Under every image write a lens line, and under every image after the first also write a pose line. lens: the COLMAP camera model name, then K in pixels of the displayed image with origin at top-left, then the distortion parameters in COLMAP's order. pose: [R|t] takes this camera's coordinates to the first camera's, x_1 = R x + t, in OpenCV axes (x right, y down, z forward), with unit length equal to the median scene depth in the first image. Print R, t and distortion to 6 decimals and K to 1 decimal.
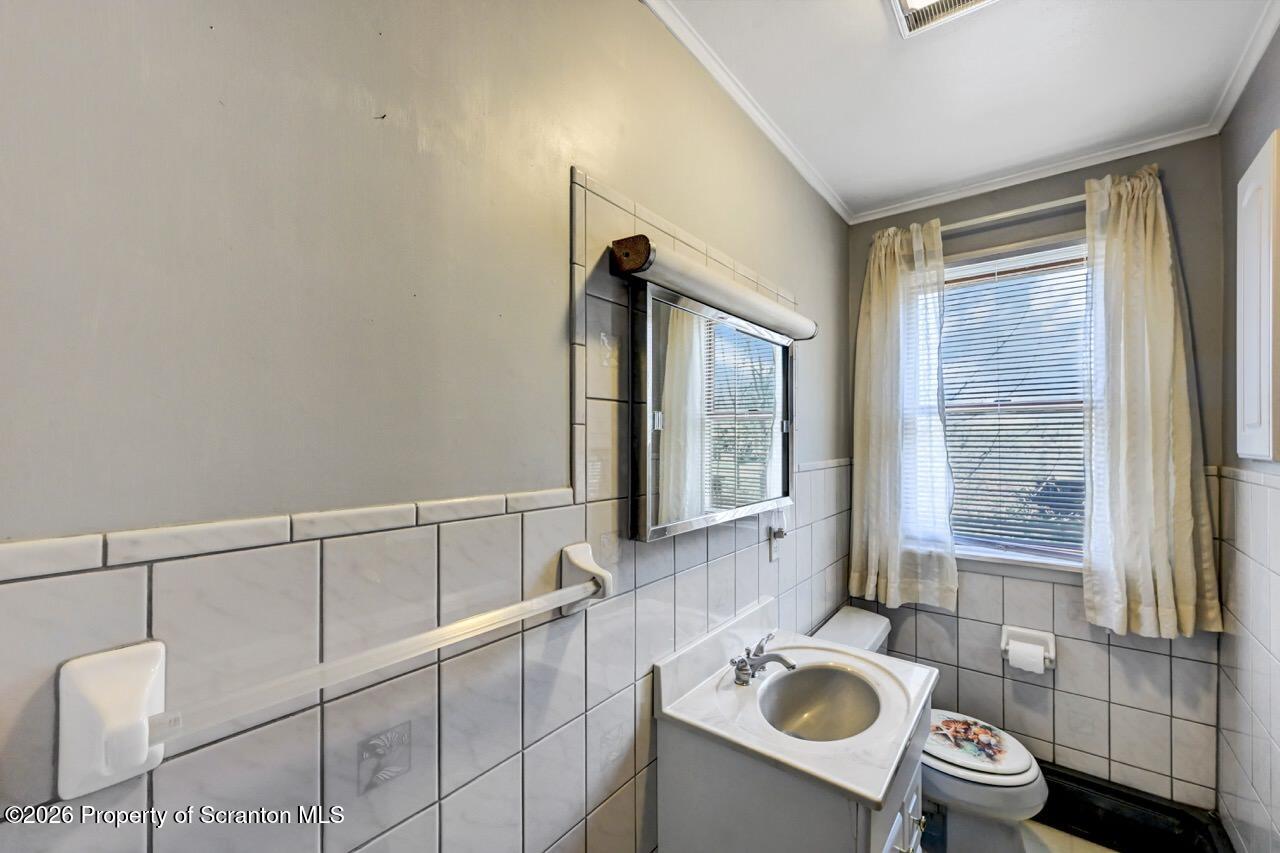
lens RADIAL K [[507.9, 0, 646.0], [0, 507.9, 438.3], [0, 0, 1]] dist [-0.001187, 0.000010]
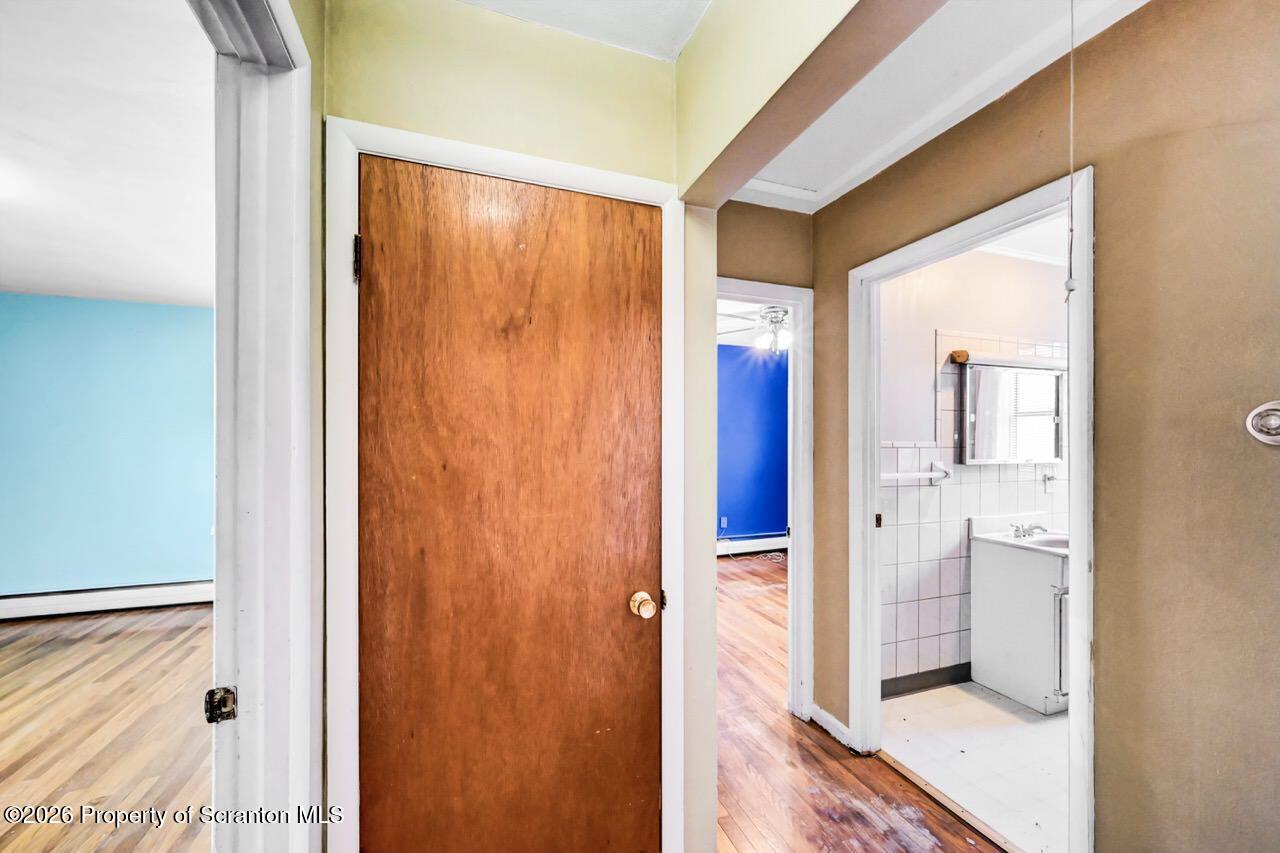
lens RADIAL K [[510.4, 0, 639.4], [0, 510.4, 447.4], [0, 0, 1]] dist [-0.002759, -0.000270]
pose [[0.840825, 0.007944, -0.541249, 0.005750], [-0.005691, 0.999967, 0.005837, 0.107522], [0.541278, -0.001827, 0.840842, -2.025986]]
